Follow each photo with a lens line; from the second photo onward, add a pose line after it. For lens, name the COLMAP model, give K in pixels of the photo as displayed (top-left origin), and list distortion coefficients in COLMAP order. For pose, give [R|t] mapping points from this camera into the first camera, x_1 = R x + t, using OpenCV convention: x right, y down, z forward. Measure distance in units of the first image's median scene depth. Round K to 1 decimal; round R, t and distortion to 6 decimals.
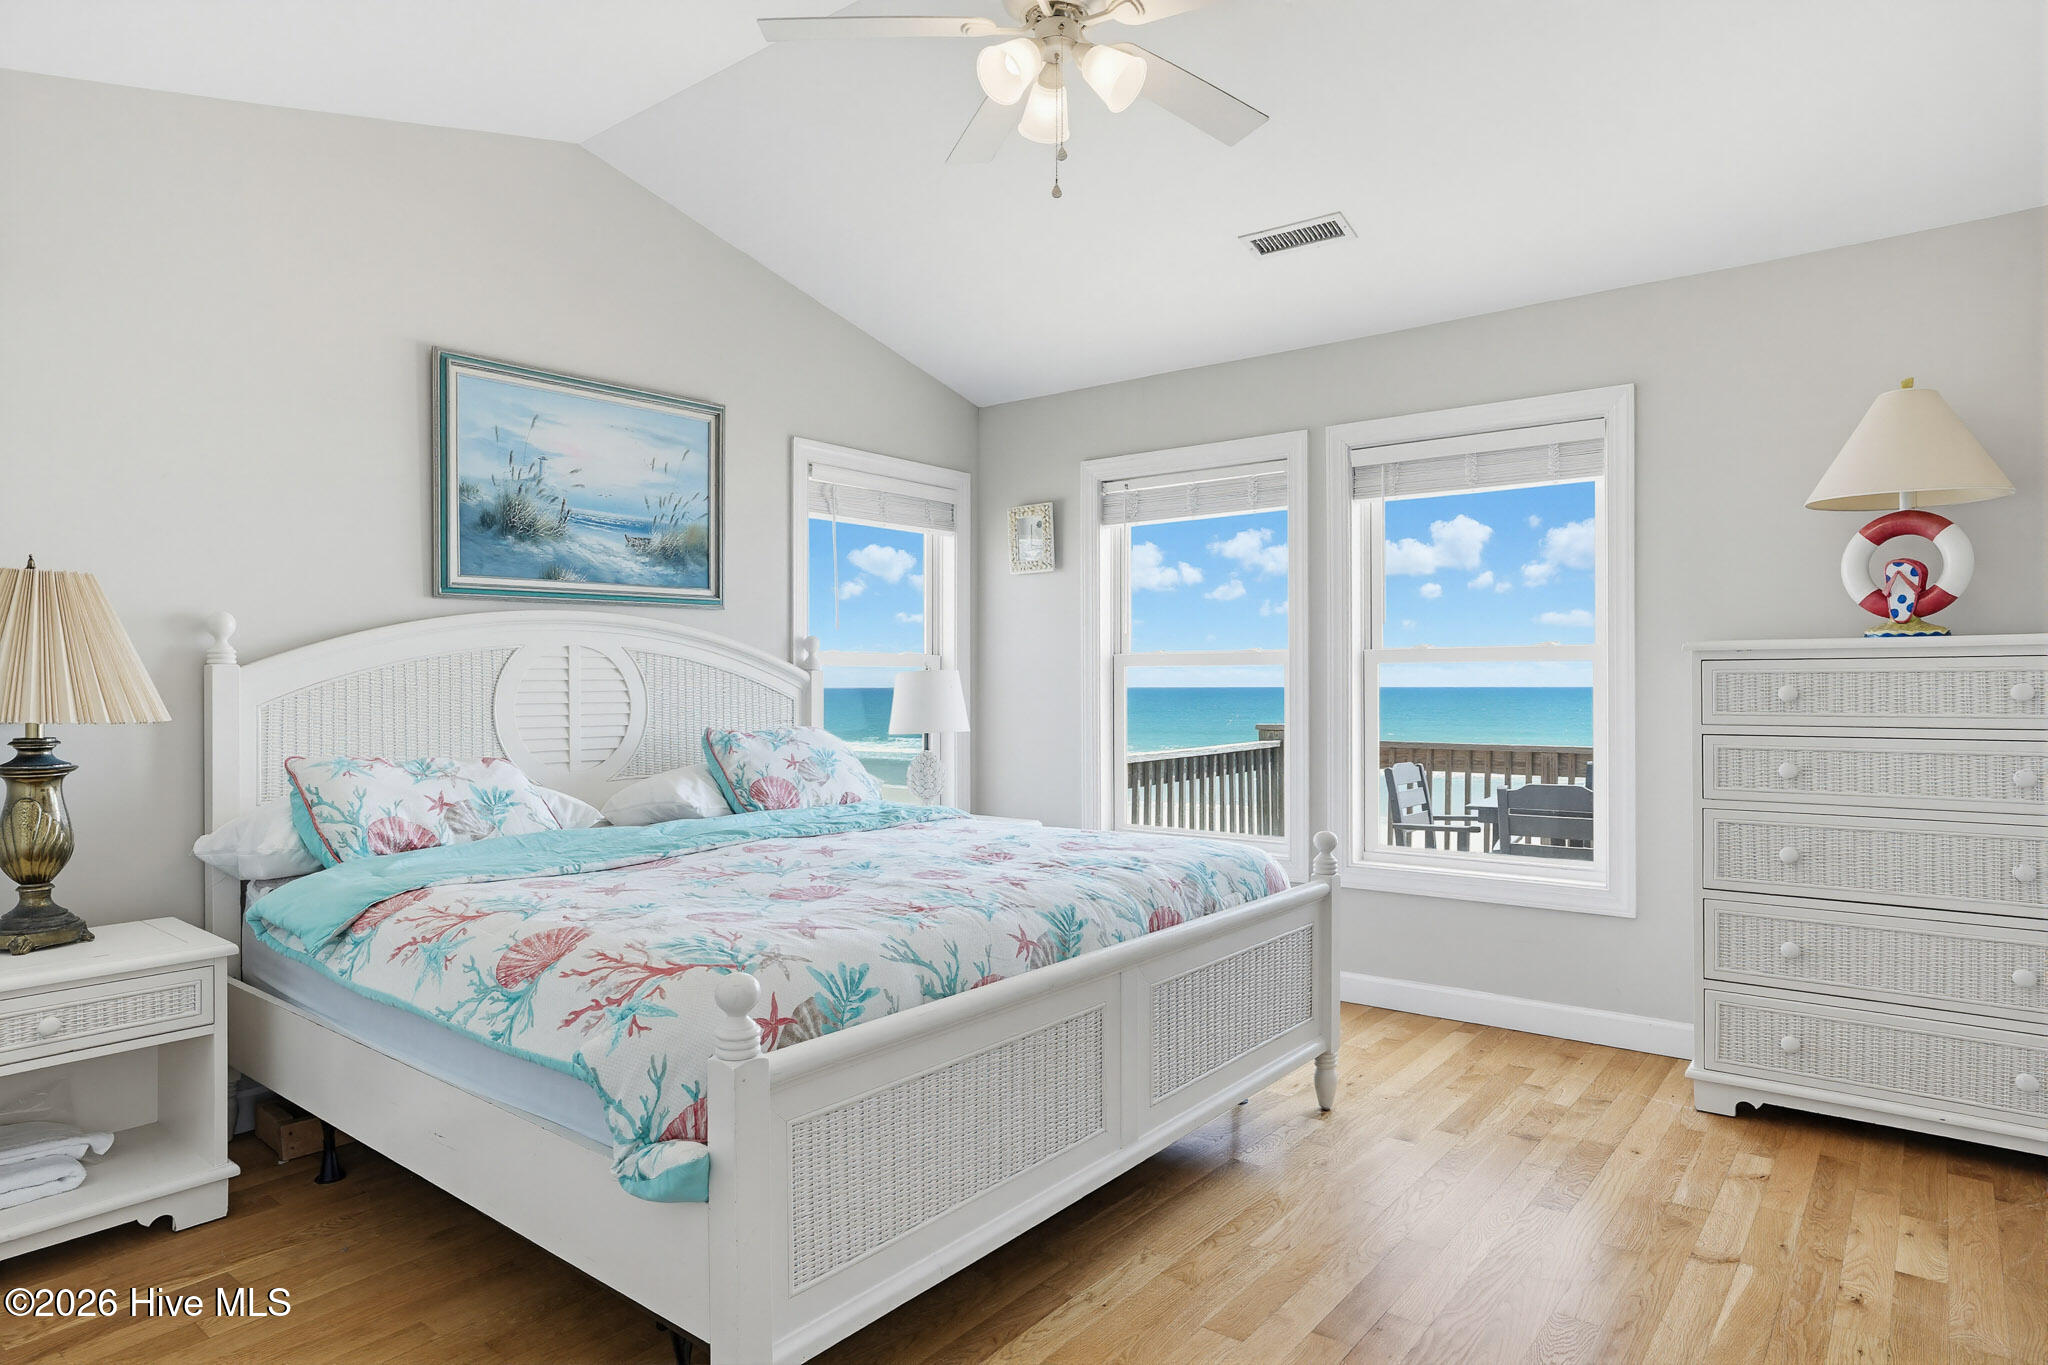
lens RADIAL K [[1173.3, 0, 1033.1], [0, 1173.3, 682.0], [0, 0, 1]] dist [-0.052231, 0.049113]
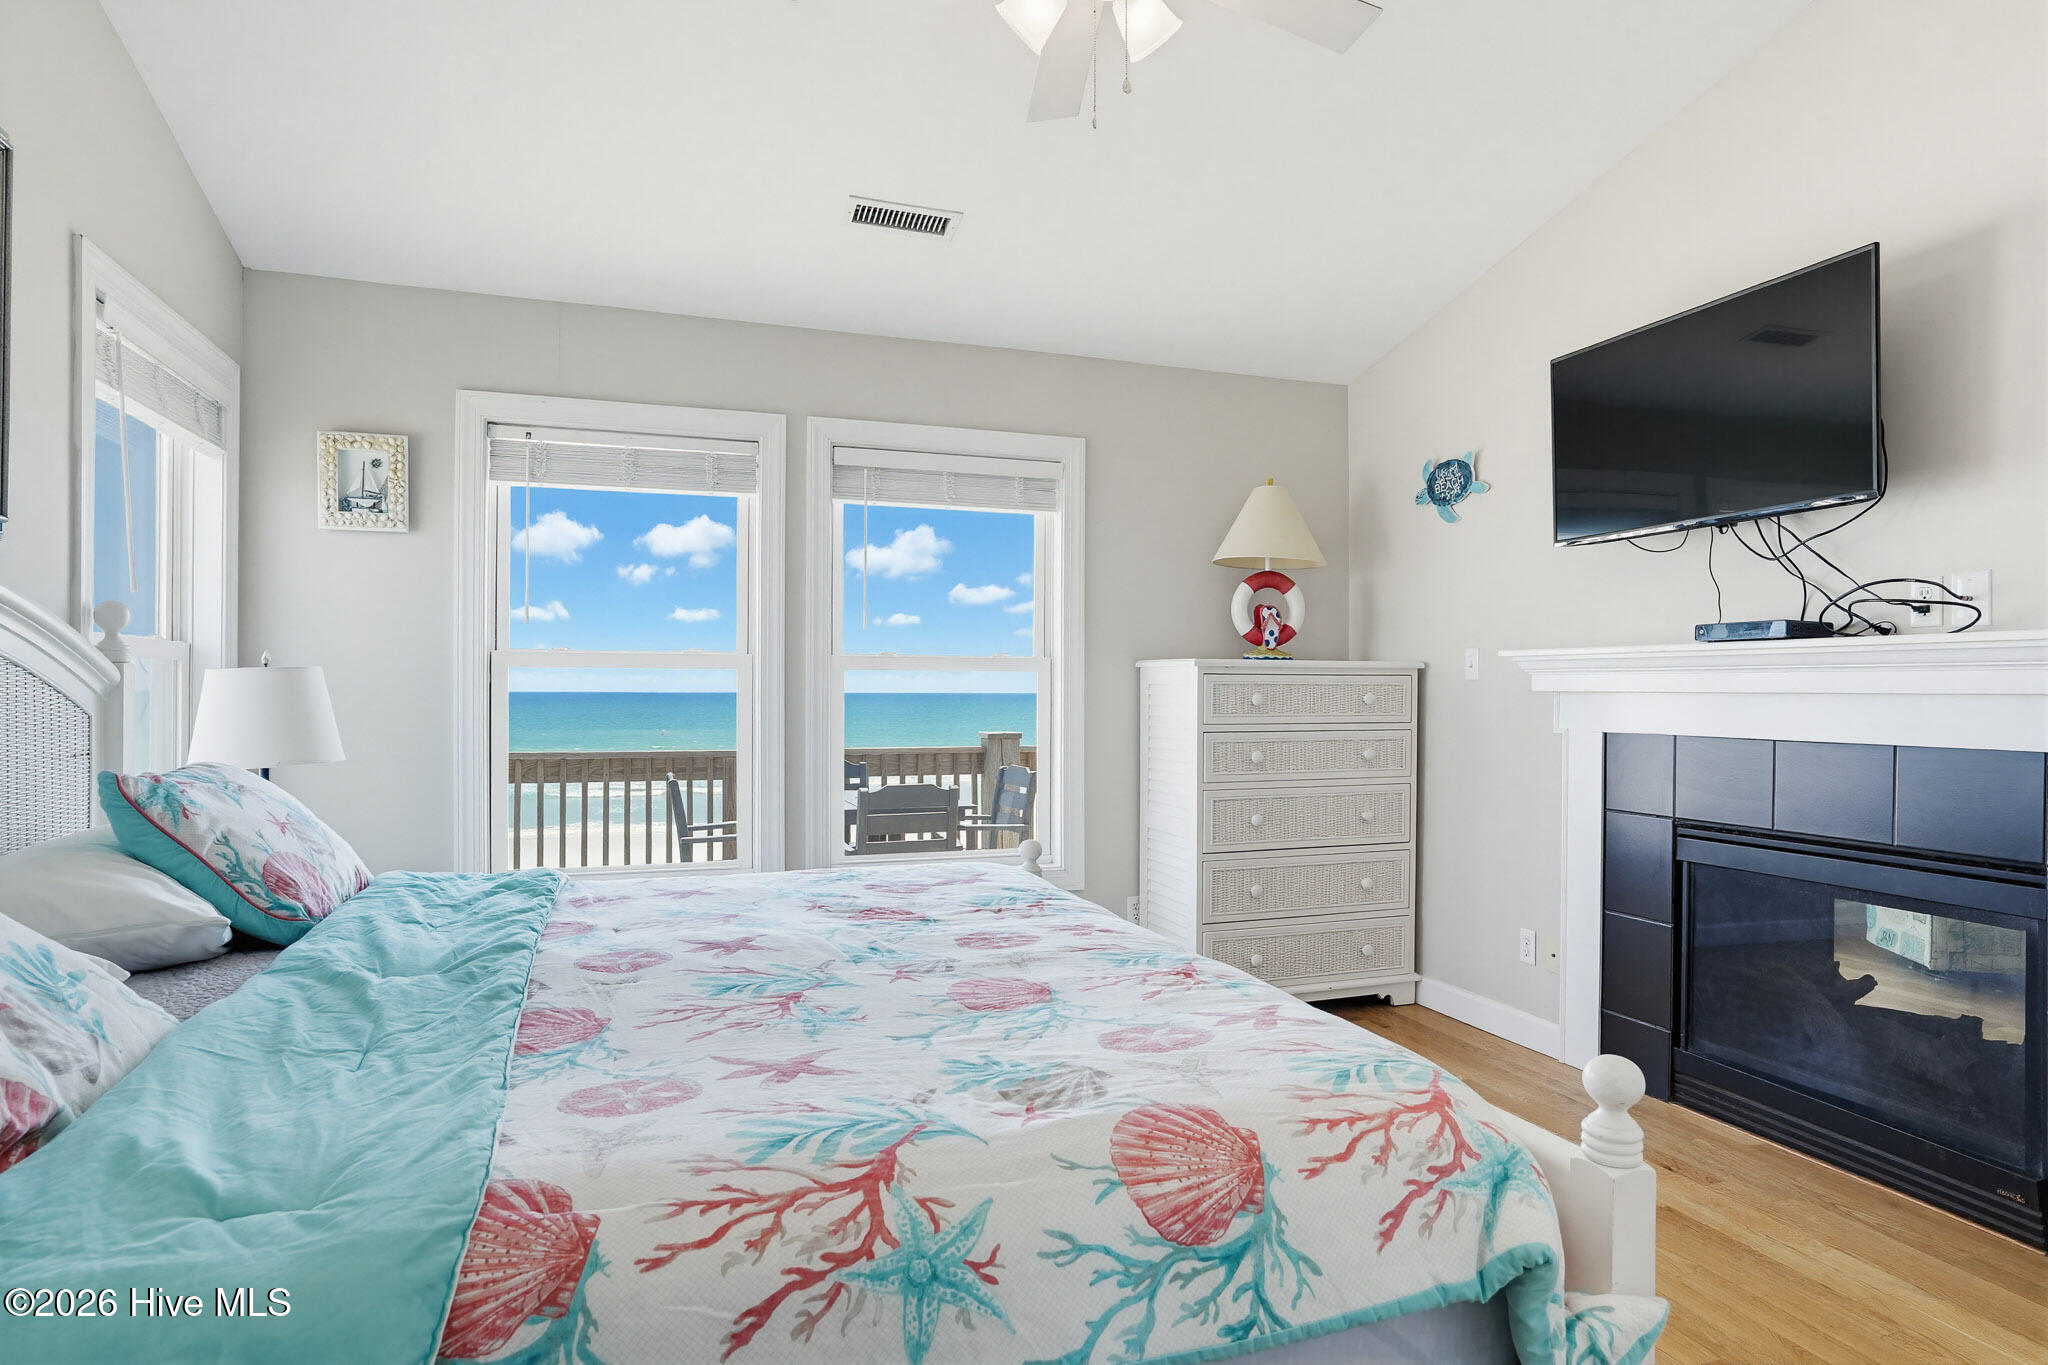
lens RADIAL K [[1160.6, 0, 1024.0], [0, 1160.6, 682.5], [0, 0, 1]] dist [-0.031258, 0.014324]
pose [[0.535102, 0.008756, 0.844742, -0.428779], [-0.005617, 0.999961, -0.006806, 0.000366], [-0.844769, -0.001103, 0.535130, 0.346760]]
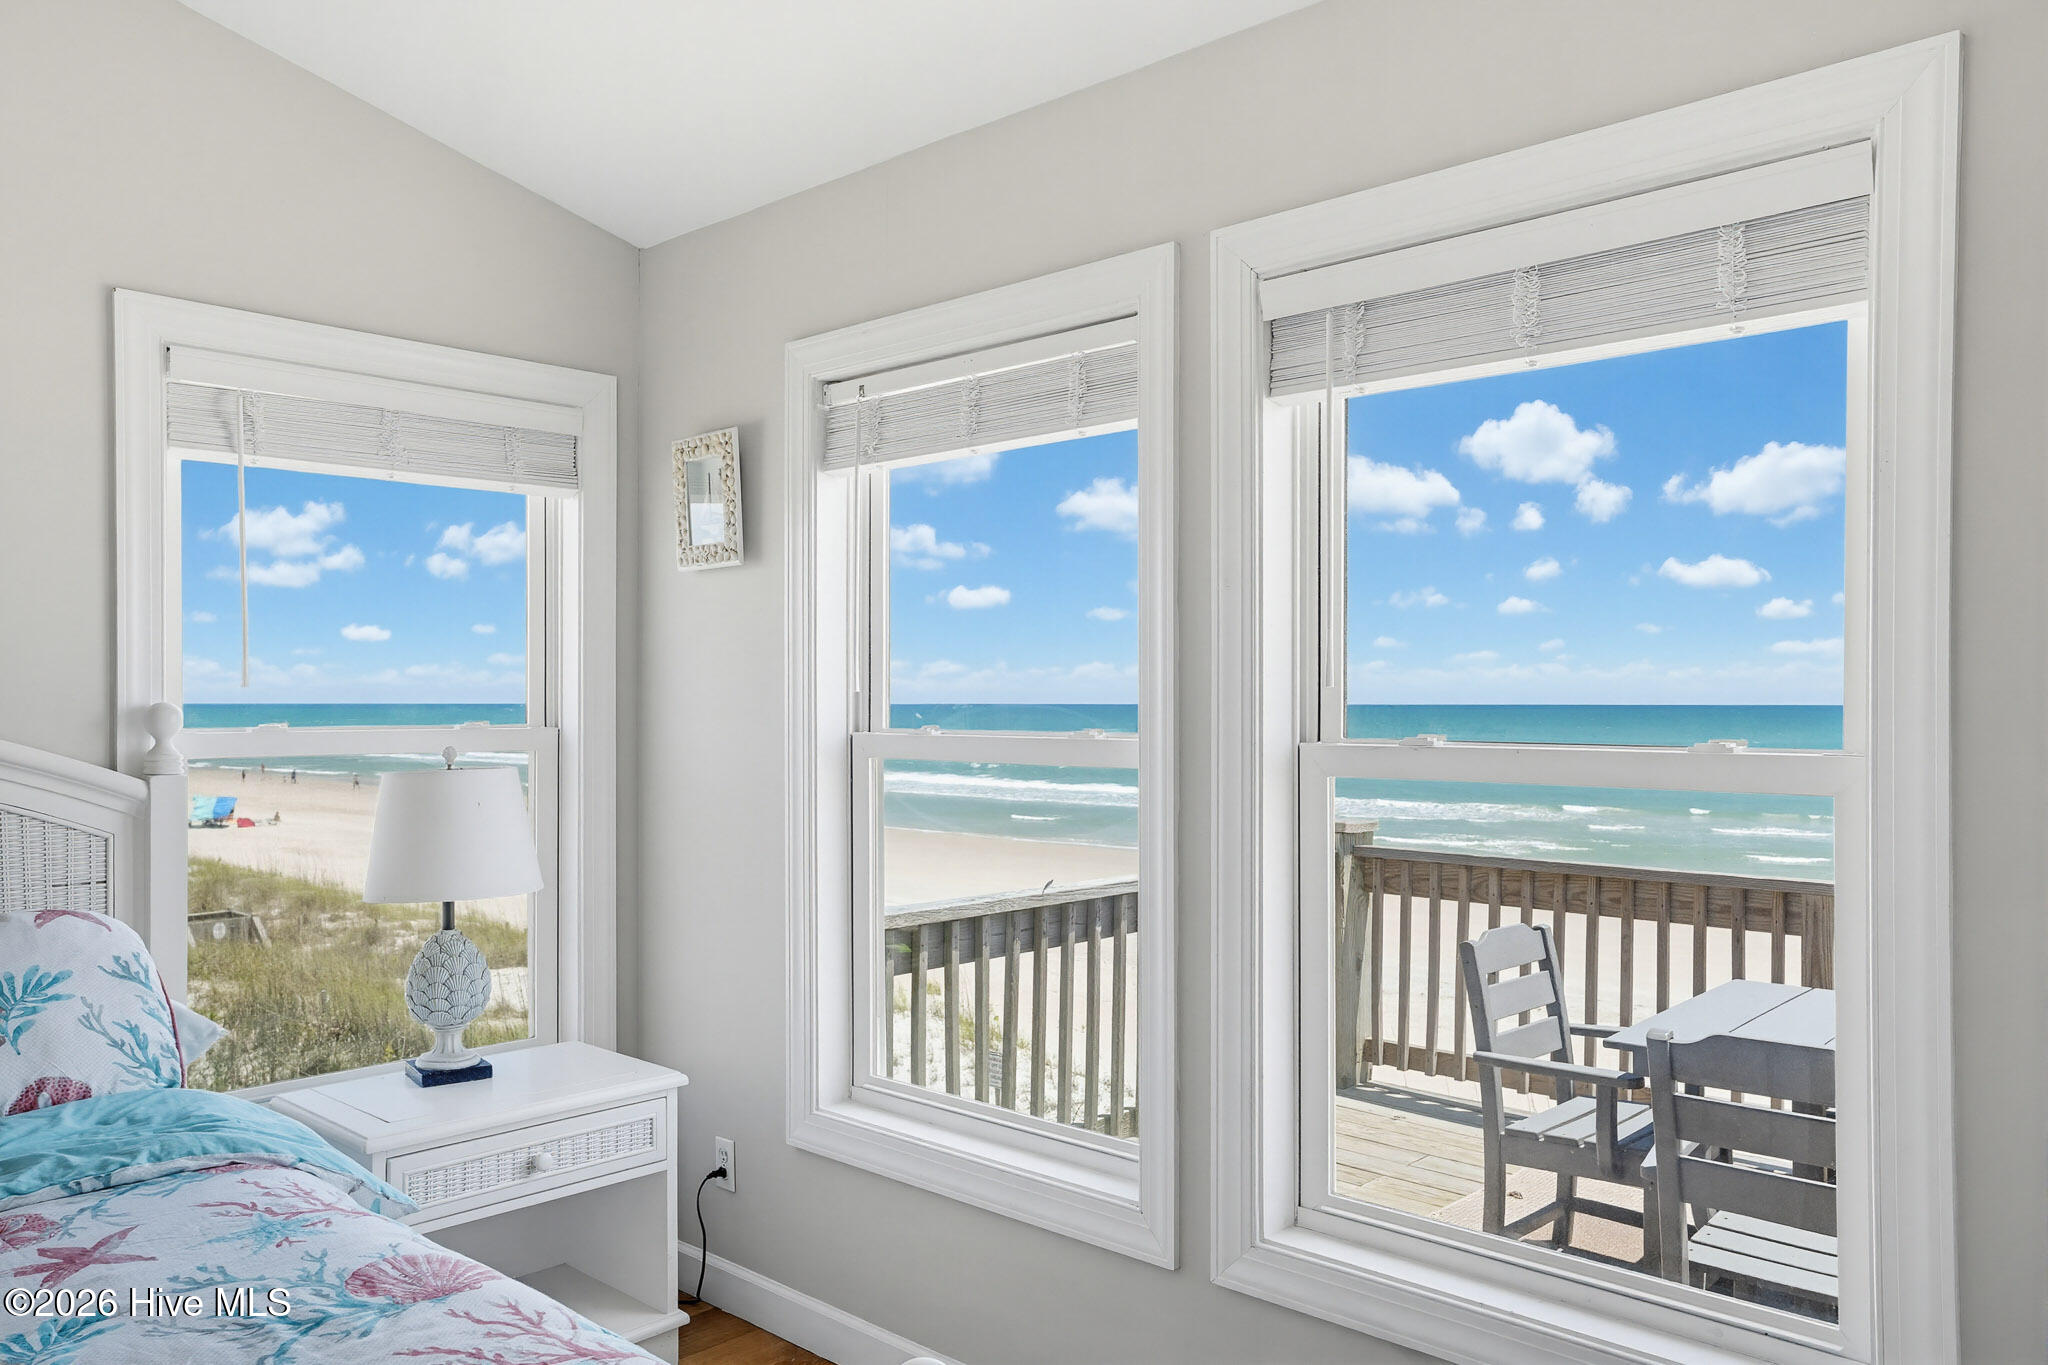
lens RADIAL K [[1502.7, 0, 1048.6], [0, 1502.7, 713.1], [0, 0, 1]] dist [0.006905, 0.002069]
pose [[0.995714, 0.002979, -0.092436, 0.237385], [-0.001902, 0.999929, 0.011744, -0.044992], [0.092464, -0.011518, 0.995649, 0.426597]]
